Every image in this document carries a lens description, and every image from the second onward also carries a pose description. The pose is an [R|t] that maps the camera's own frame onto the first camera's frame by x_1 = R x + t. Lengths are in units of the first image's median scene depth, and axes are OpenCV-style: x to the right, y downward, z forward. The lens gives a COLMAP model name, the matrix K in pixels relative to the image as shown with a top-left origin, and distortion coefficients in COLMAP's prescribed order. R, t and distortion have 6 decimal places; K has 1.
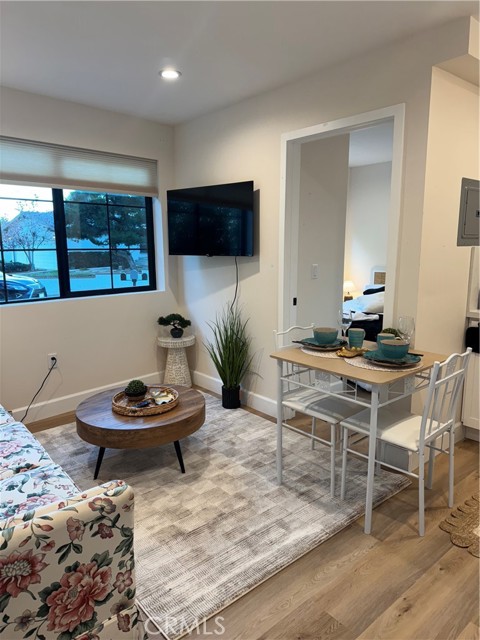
lens RADIAL K [[448.9, 0, 238.1], [0, 448.9, 322.9], [0, 0, 1]] dist [0.083129, -0.095470]
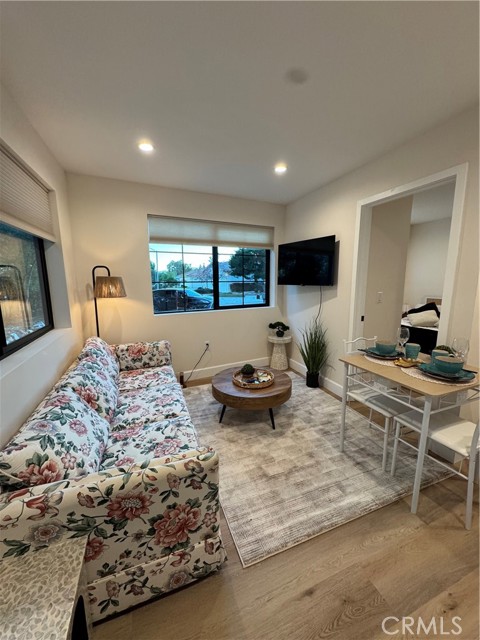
lens RADIAL K [[256.8, 0, 239.1], [0, 256.8, 320.8], [0, 0, 1]] dist [-0.000617, 0.000592]
pose [[0.944193, 0.052811, -0.325131, 0.033931], [-0.056009, 0.998430, -0.000475, -0.026851], [0.324595, 0.018659, 0.945669, 0.167028]]
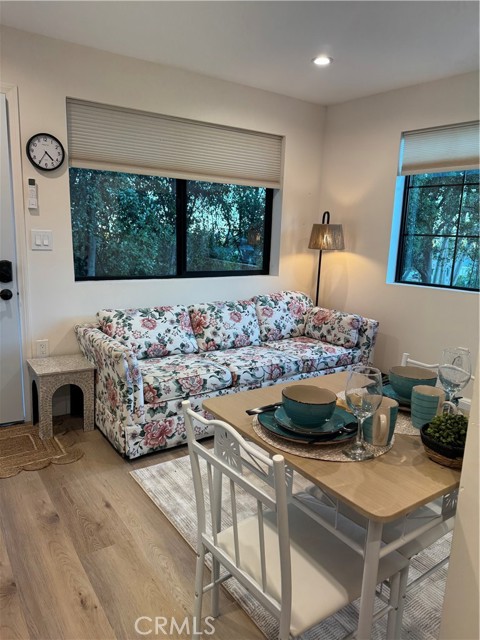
lens RADIAL K [[448.9, 0, 238.1], [0, 448.9, 322.9], [0, 0, 1]] dist [0.083129, -0.095470]
pose [[-0.107044, 0.193449, -0.975253, 0.816593], [-0.208714, 0.954662, 0.212273, -0.125614], [0.972101, 0.226271, -0.061815, 0.895094]]
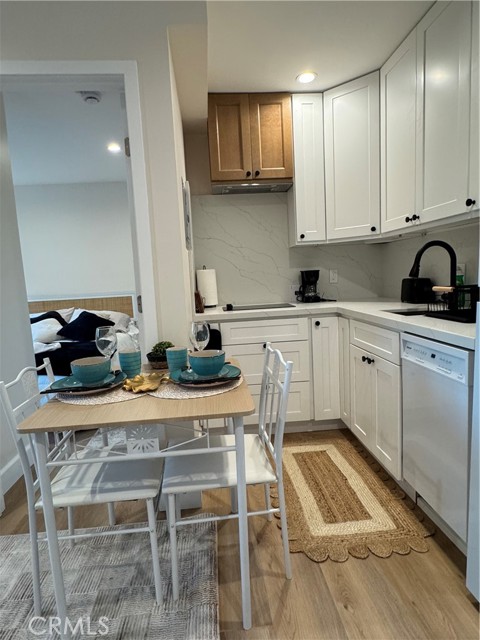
lens RADIAL K [[365.1, 0, 240.0], [0, 365.1, 320.0], [0, 0, 1]] dist [0.003178, -0.000022]
pose [[0.579741, -0.124756, 0.805193, -0.107106], [0.187417, 0.982129, 0.017230, -0.012444], [-0.792954, 0.140917, 0.592762, 0.559180]]
